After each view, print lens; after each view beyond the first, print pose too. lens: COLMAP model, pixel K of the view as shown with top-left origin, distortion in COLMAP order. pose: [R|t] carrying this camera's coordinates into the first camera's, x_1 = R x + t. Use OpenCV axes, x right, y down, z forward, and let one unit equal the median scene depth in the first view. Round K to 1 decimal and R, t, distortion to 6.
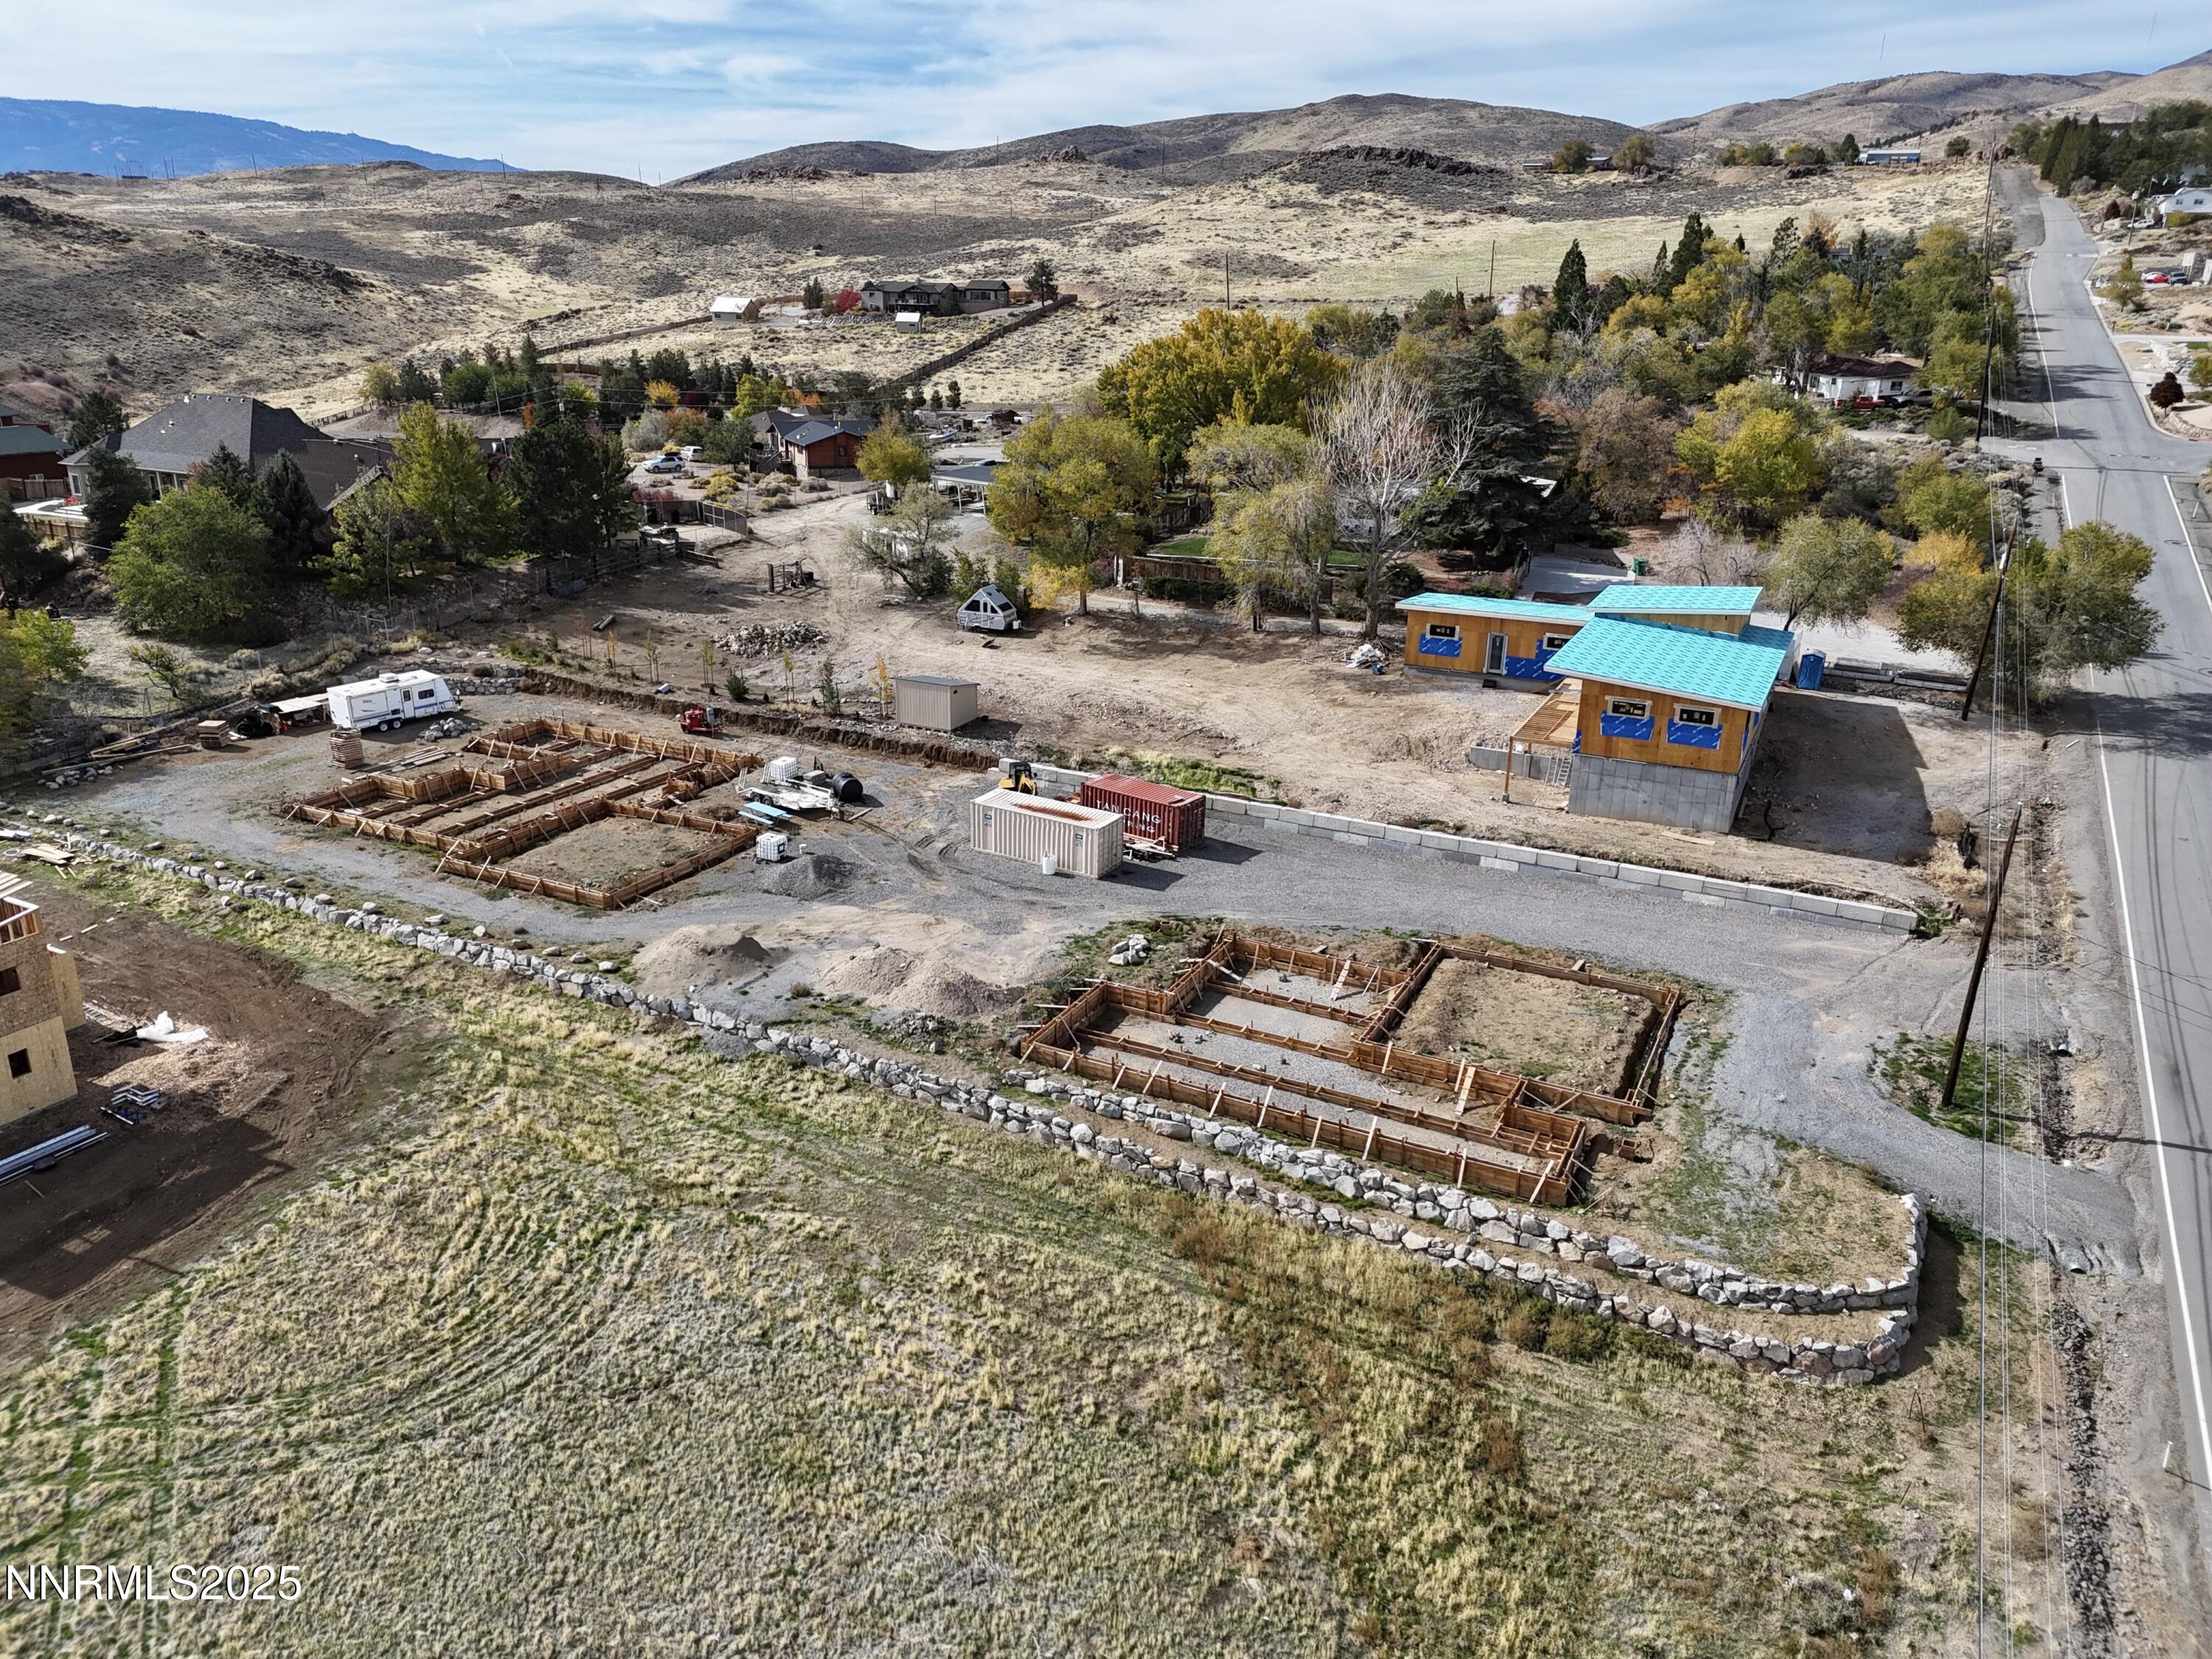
lens RADIAL K [[1619.5, 0, 1105.7], [0, 1619.5, 819.6], [0, 0, 1]] dist [0.078532, -0.078097]
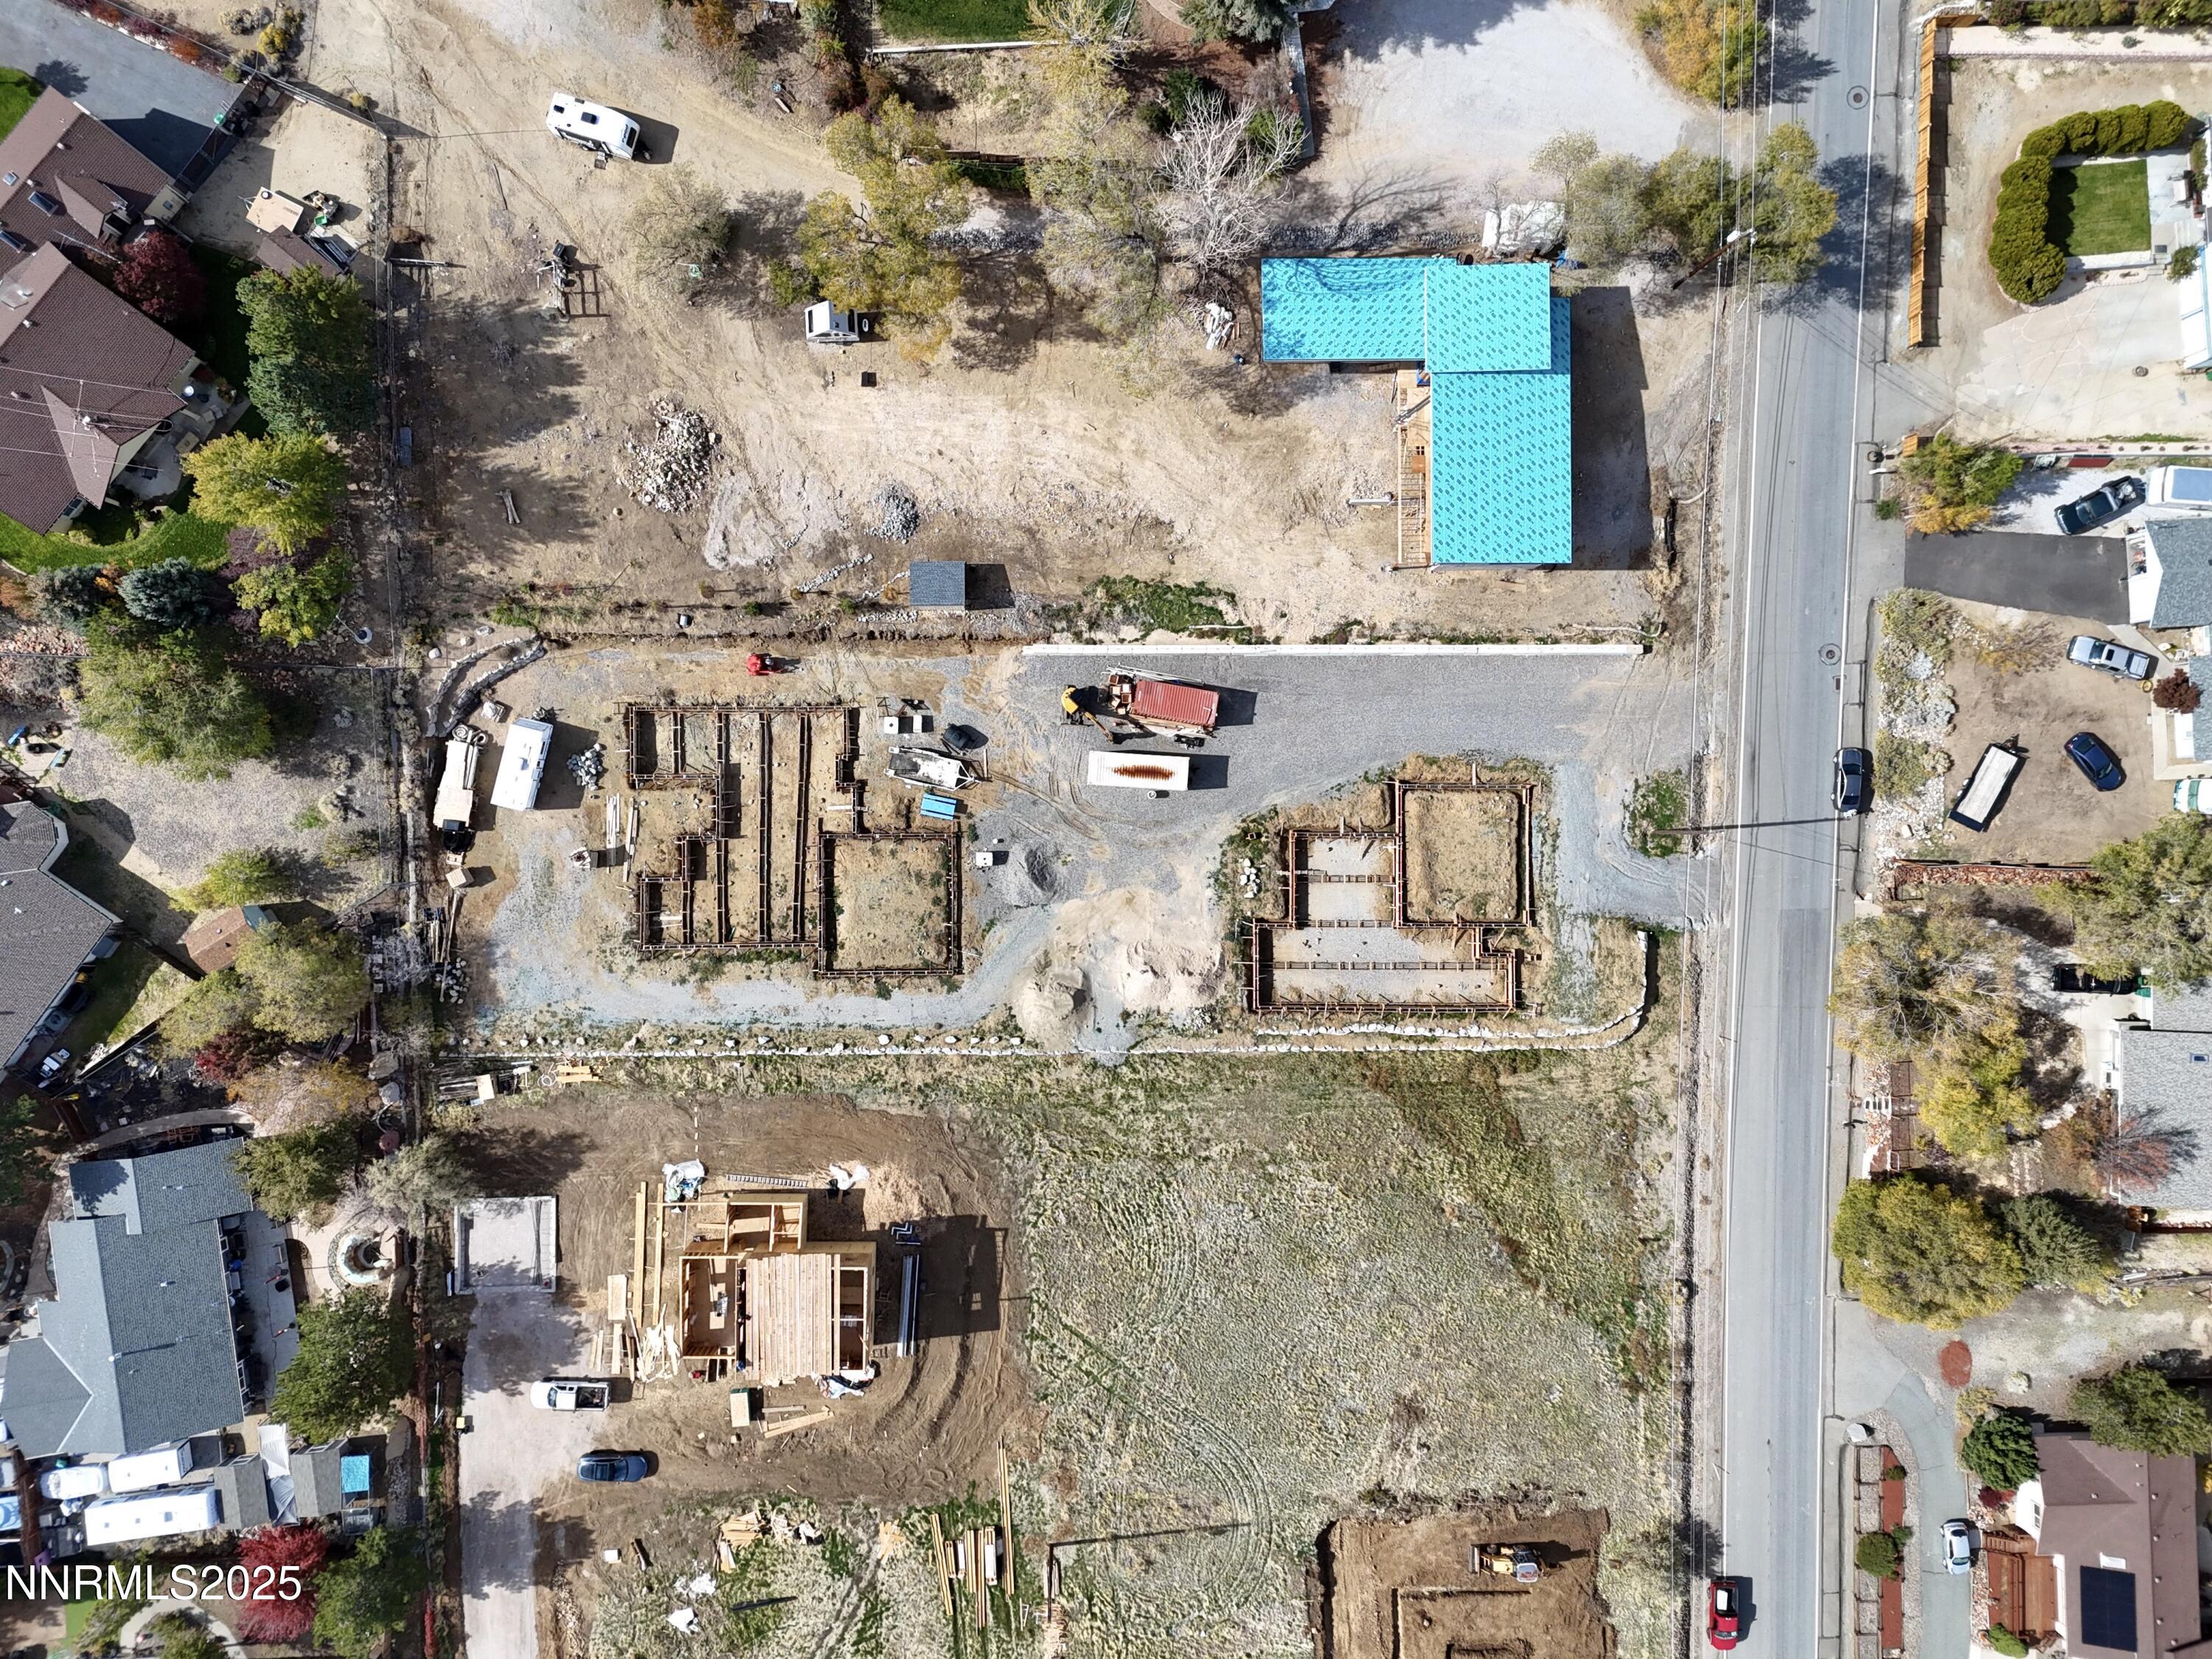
lens RADIAL K [[1619.5, 0, 1105.7], [0, 1619.5, 819.6], [0, 0, 1]] dist [0.078532, -0.078097]
pose [[0.893495, -0.448442, 0.023822, -0.120968], [0.118681, 0.286961, 0.950562, -1.426282], [-0.433108, -0.846495, 0.309620, 0.499199]]
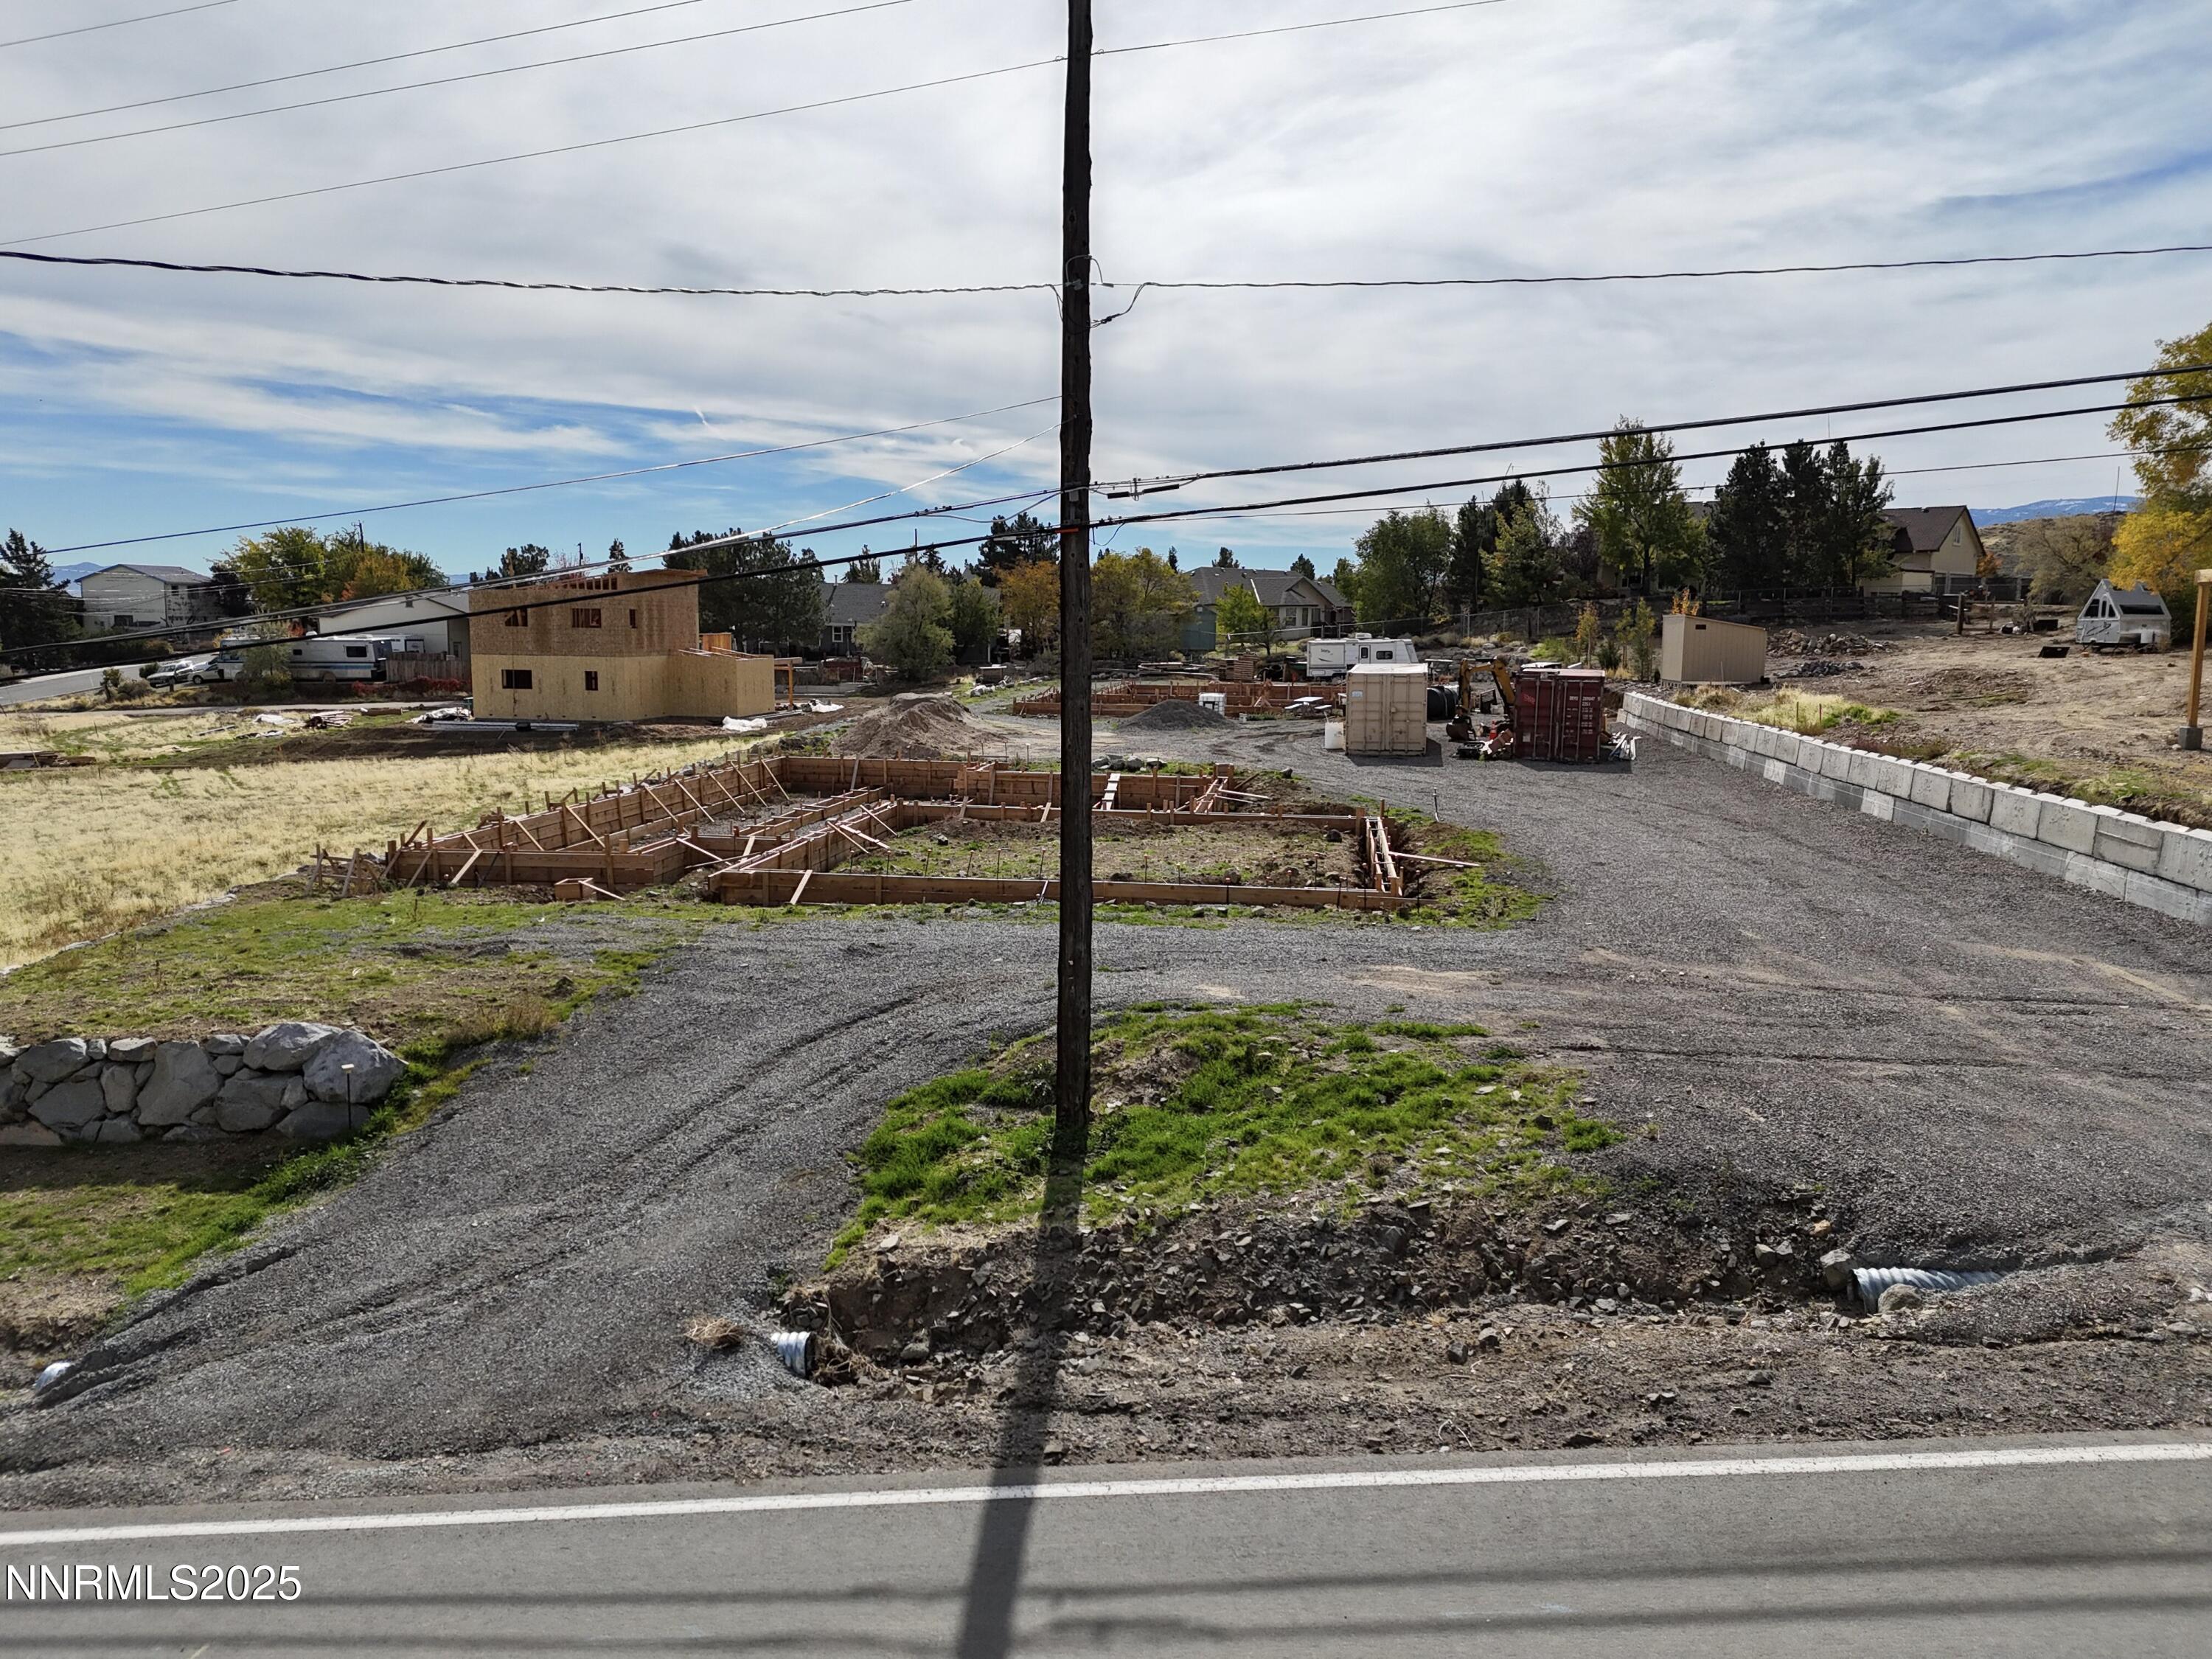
lens RADIAL K [[1614.7, 0, 1105.1], [0, 1614.7, 823.0], [0, 0, 1]] dist [0.082643, -0.084775]
pose [[0.328732, 0.103523, -0.938732, 0.564407], [-0.310024, 0.950721, -0.003721, 0.093595], [0.892087, 0.292253, 0.344627, 0.670965]]
